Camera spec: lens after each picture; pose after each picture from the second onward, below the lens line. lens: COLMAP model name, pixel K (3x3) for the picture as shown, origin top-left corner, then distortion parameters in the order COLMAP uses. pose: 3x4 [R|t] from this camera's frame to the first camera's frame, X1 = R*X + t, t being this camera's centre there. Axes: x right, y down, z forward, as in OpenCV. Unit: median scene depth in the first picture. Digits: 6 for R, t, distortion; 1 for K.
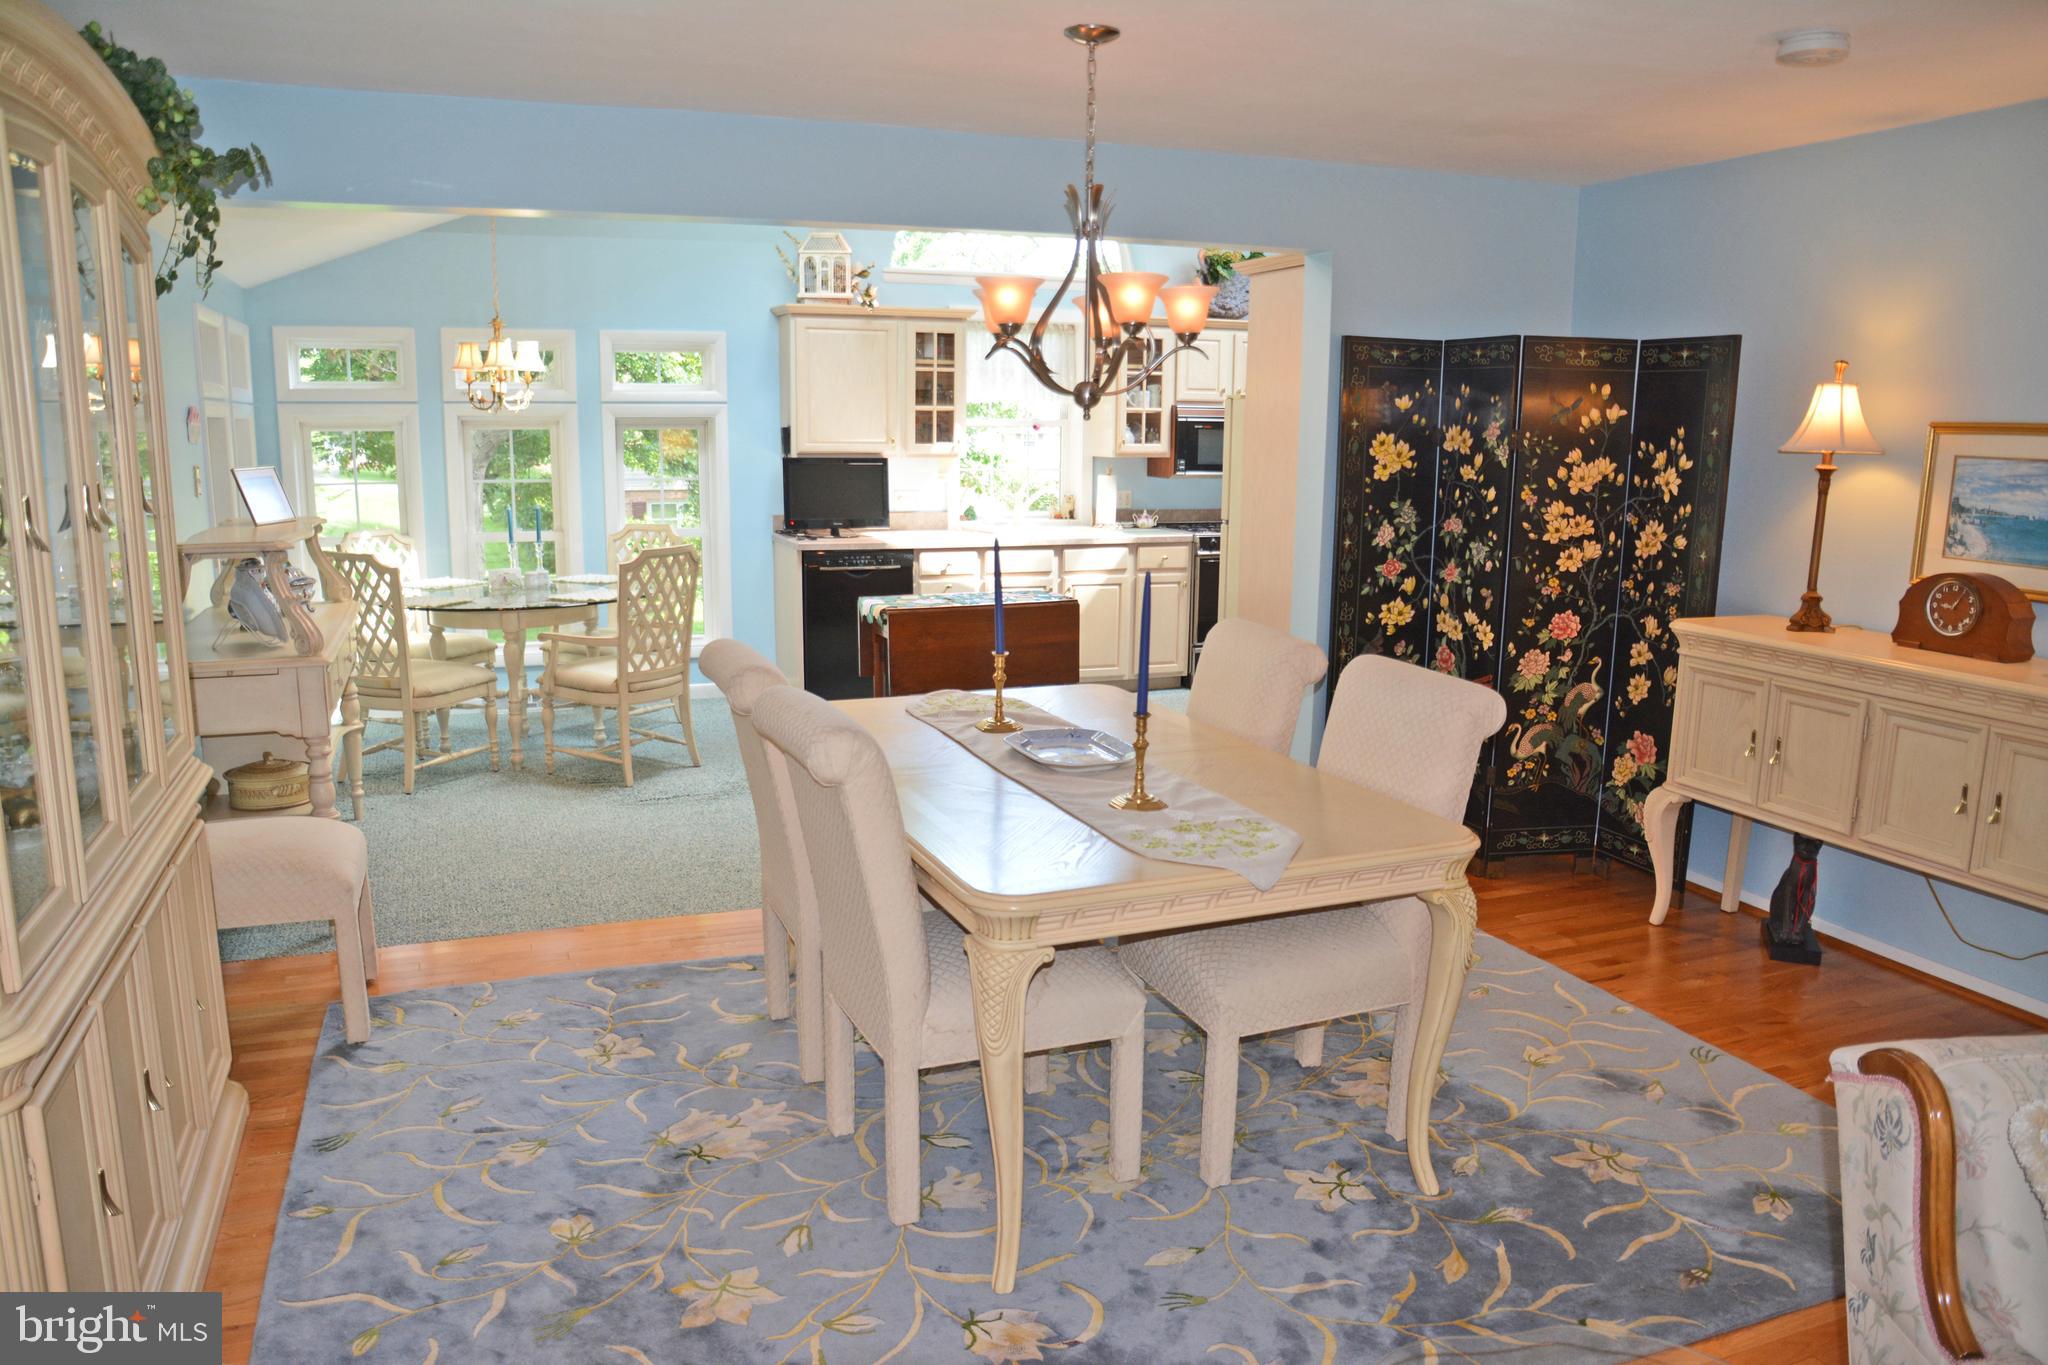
lens RADIAL K [[1451.8, 0, 1020.0], [0, 1451.8, 702.3], [0, 0, 1]] dist [-0.129905, 0.071497]
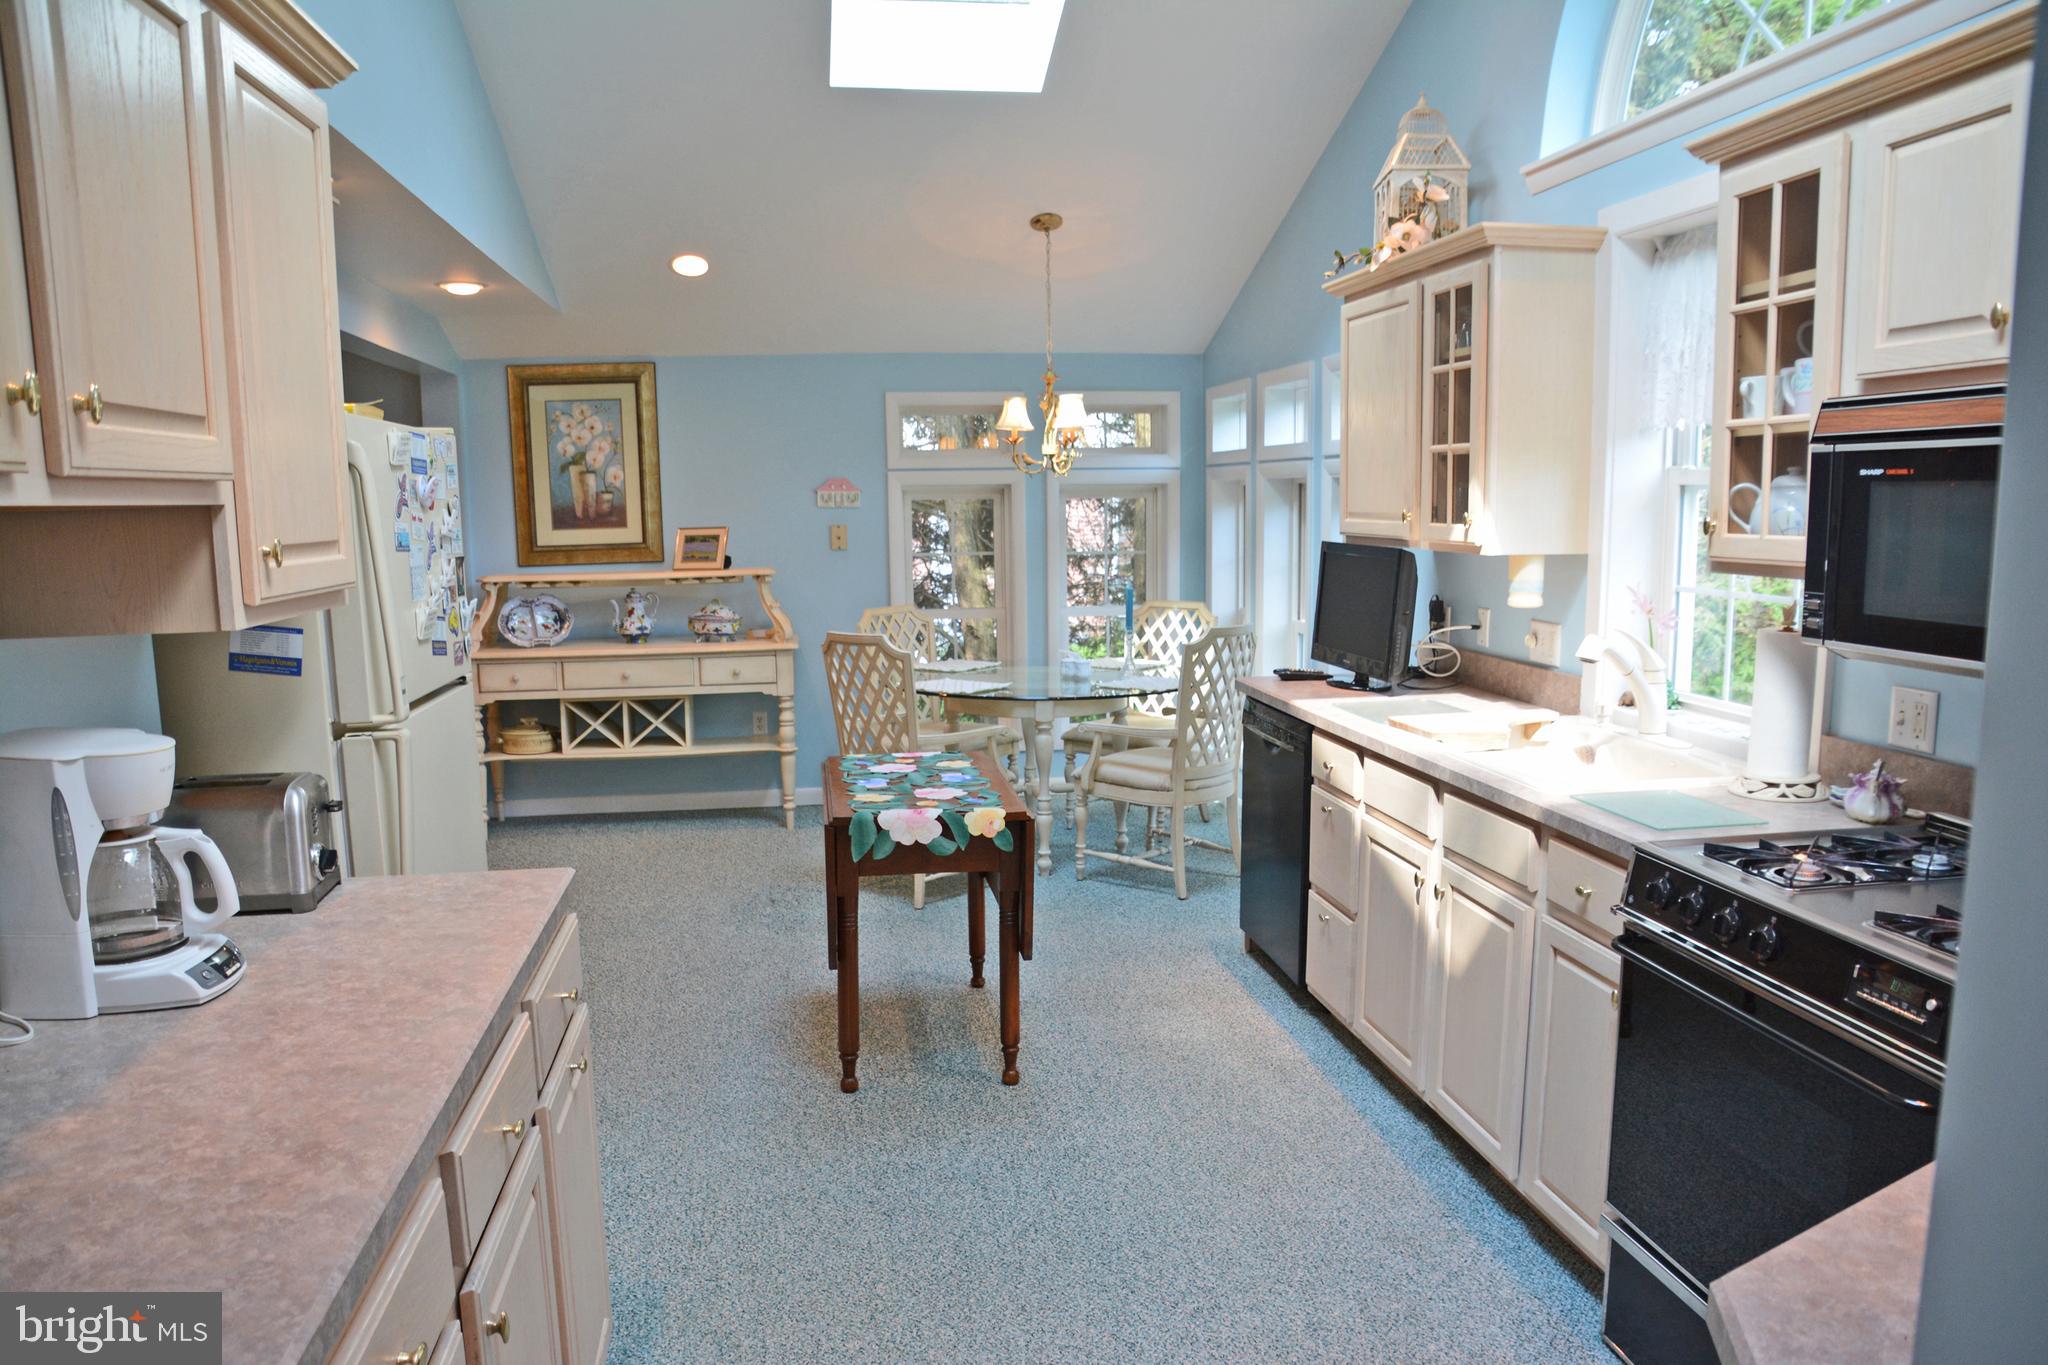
lens RADIAL K [[1451.8, 0, 1020.7], [0, 1451.8, 729.9], [0, 0, 1]] dist [-0.129905, 0.071497]
pose [[-0.224865, 0.146272, -0.963349, 0.456296], [-0.174267, 0.966691, 0.187456, -0.184236], [0.958680, 0.210032, -0.191884, 1.009393]]
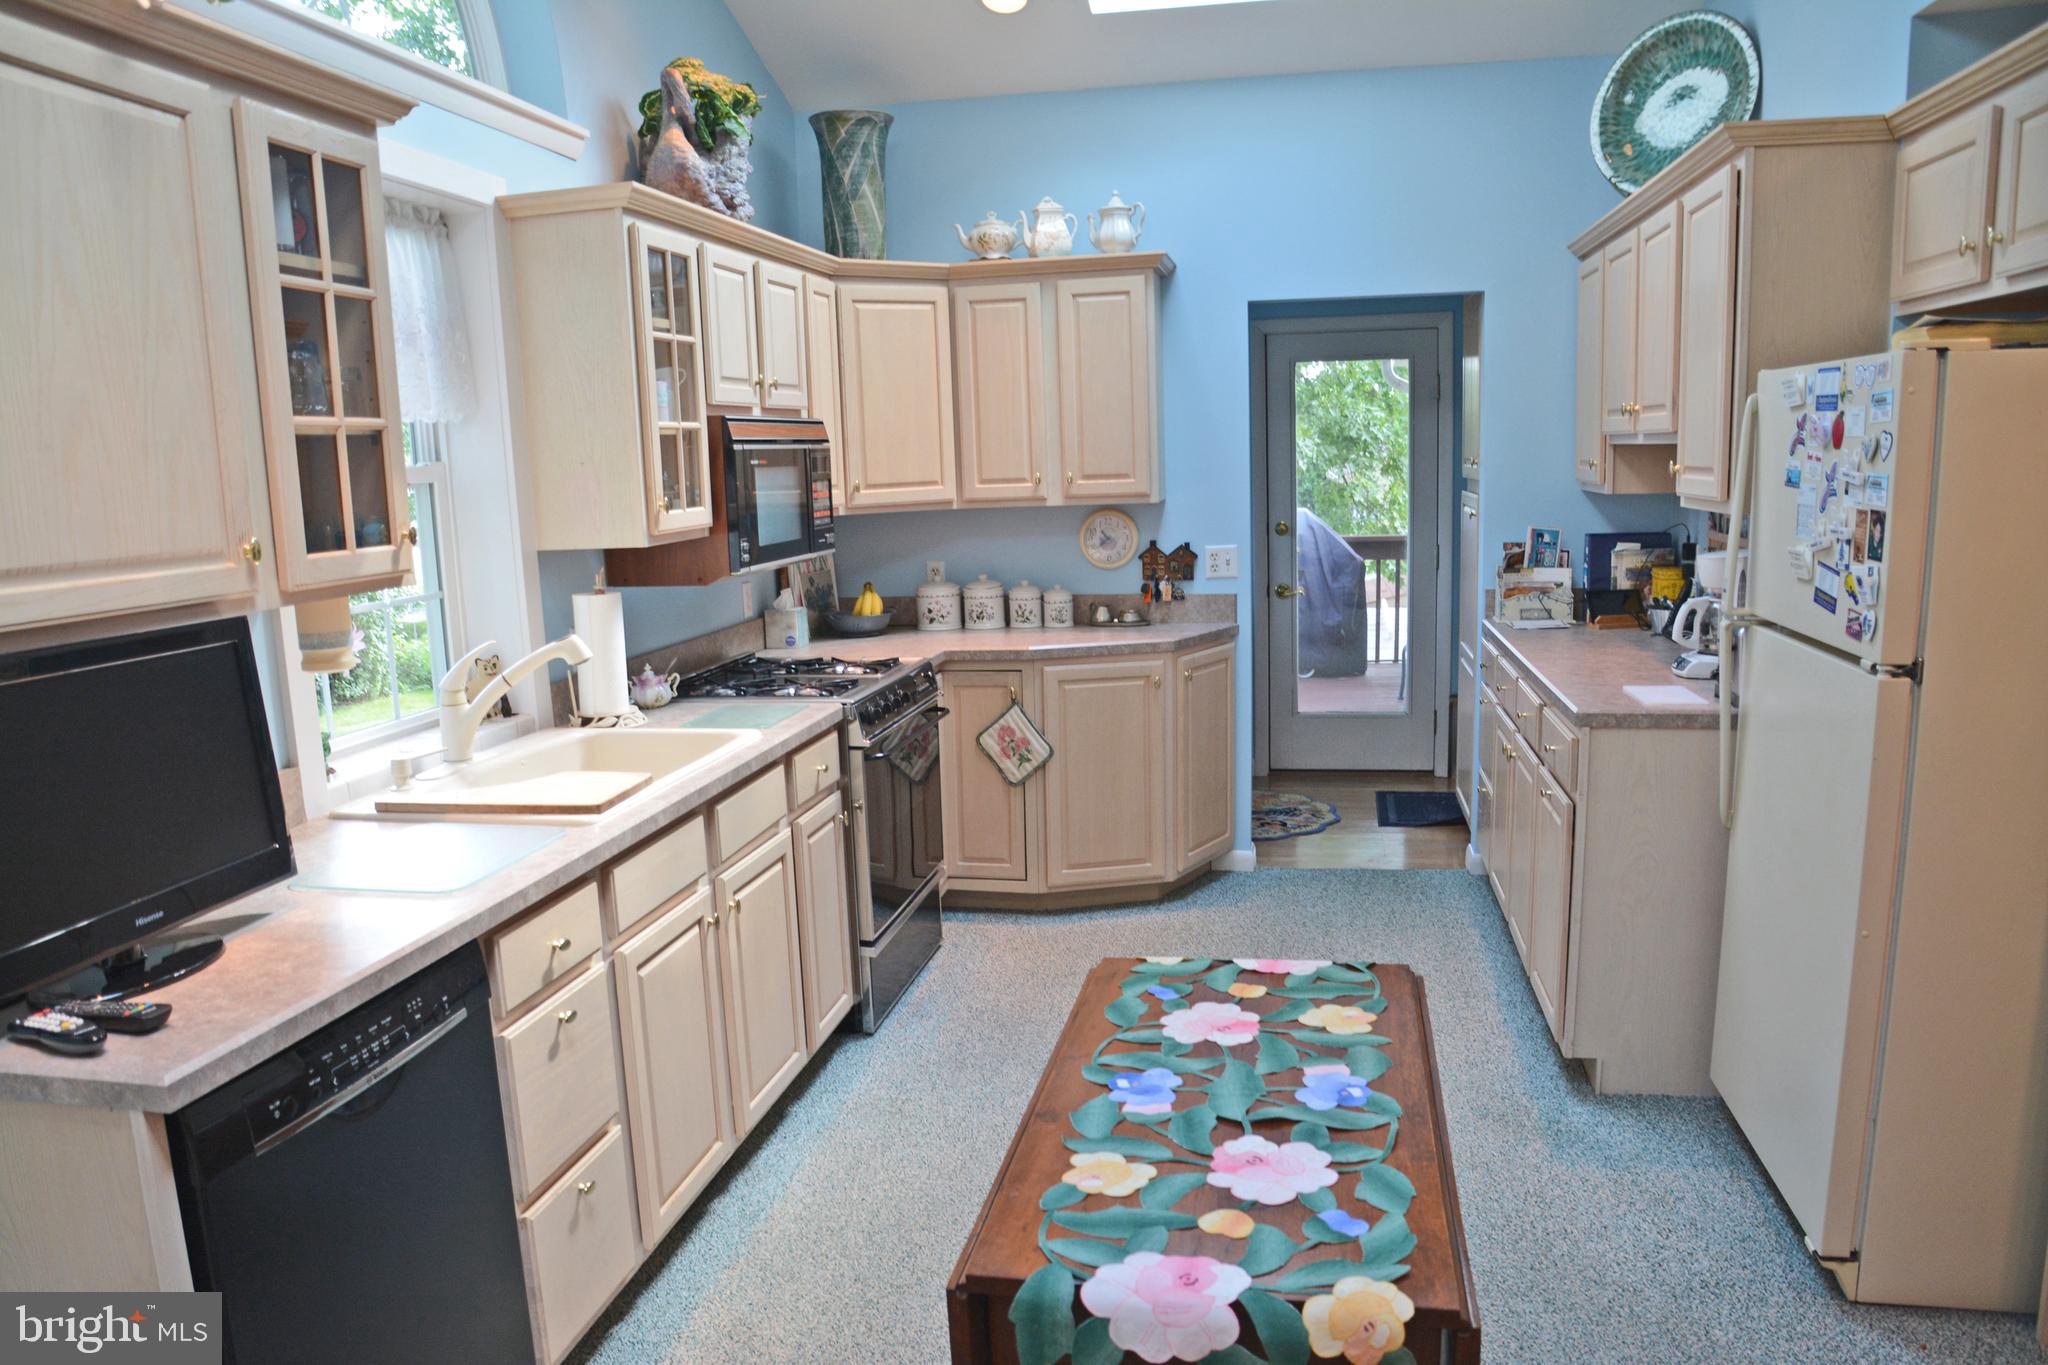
lens RADIAL K [[1451.8, 0, 1019.7], [0, 1451.8, 722.5], [0, 0, 1]] dist [-0.129905, 0.071497]
pose [[0.545096, -0.181018, 0.818598, -0.232425], [0.199702, 0.976342, 0.082921, -0.147787], [-0.814241, 0.118276, 0.568350, 0.766366]]
